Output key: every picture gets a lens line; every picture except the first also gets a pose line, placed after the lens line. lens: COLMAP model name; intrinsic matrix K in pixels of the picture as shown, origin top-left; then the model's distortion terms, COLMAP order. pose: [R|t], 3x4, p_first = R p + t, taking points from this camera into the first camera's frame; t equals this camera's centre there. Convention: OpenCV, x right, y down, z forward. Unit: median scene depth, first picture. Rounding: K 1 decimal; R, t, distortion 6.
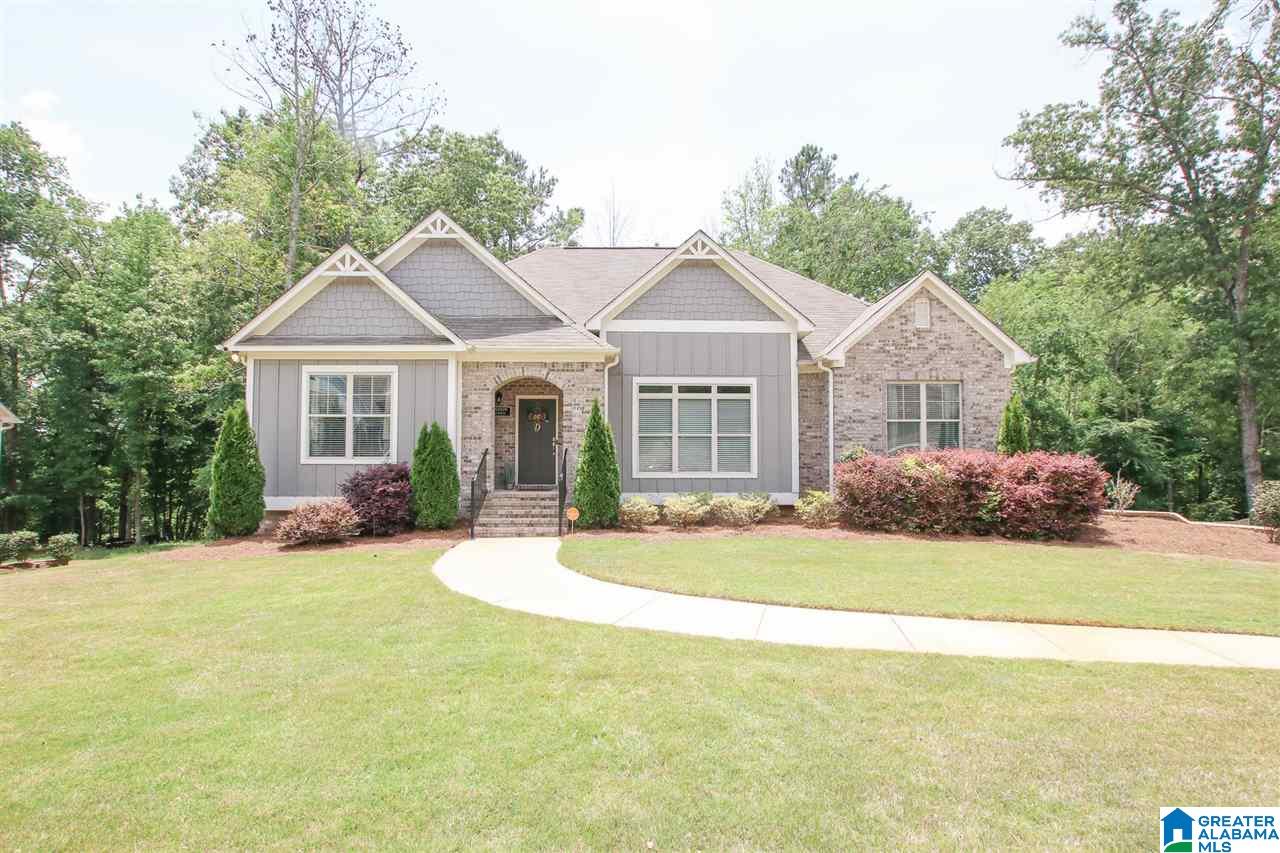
lens RADIAL K [[605.4, 0, 636.2], [0, 605.4, 429.3], [0, 0, 1]] dist [-0.036262, -0.000195]
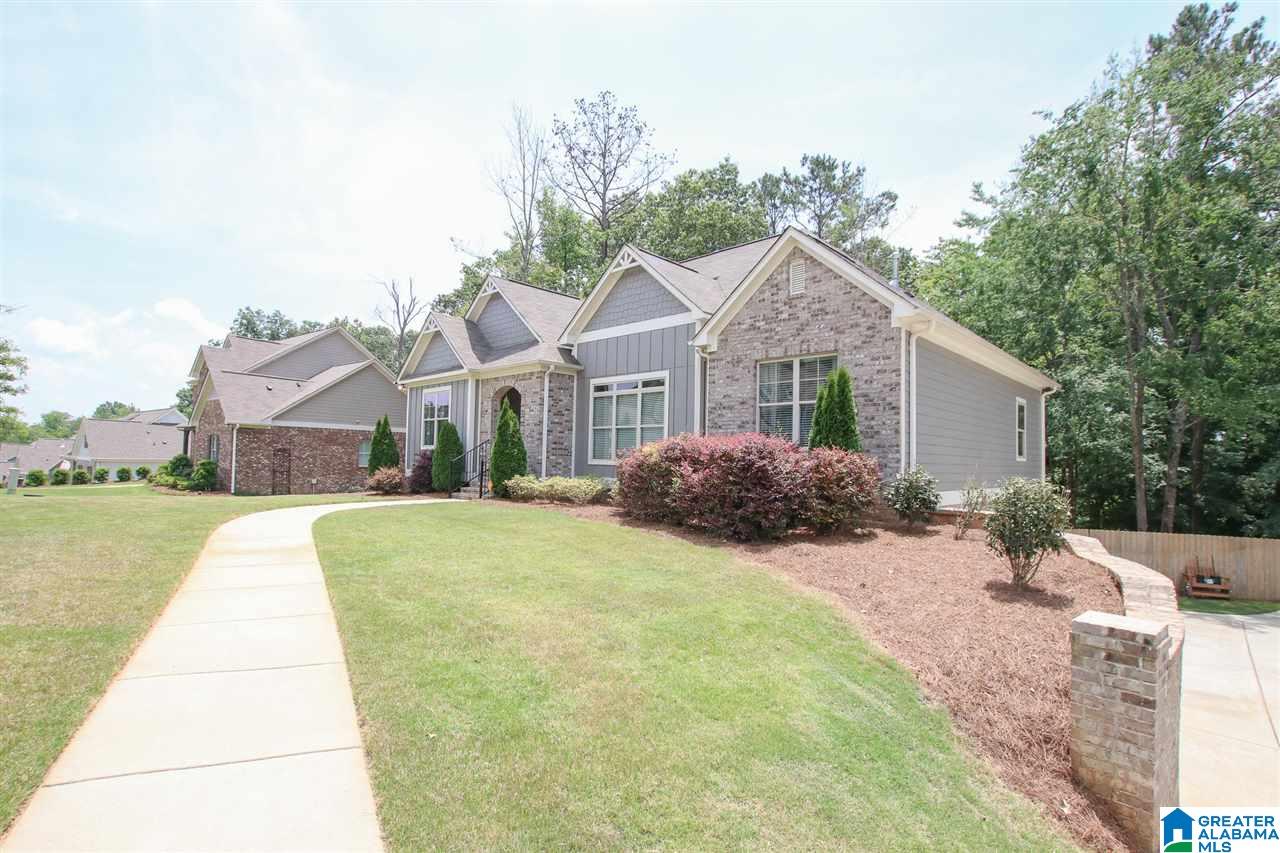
lens RADIAL K [[605.4, 0, 633.3], [0, 605.4, 429.1], [0, 0, 1]] dist [-0.036262, -0.000195]
pose [[0.698463, -0.021728, -0.715316, 0.928113], [0.013386, 0.999761, -0.017298, 0.034246], [0.715521, 0.002507, 0.698587, 0.237682]]
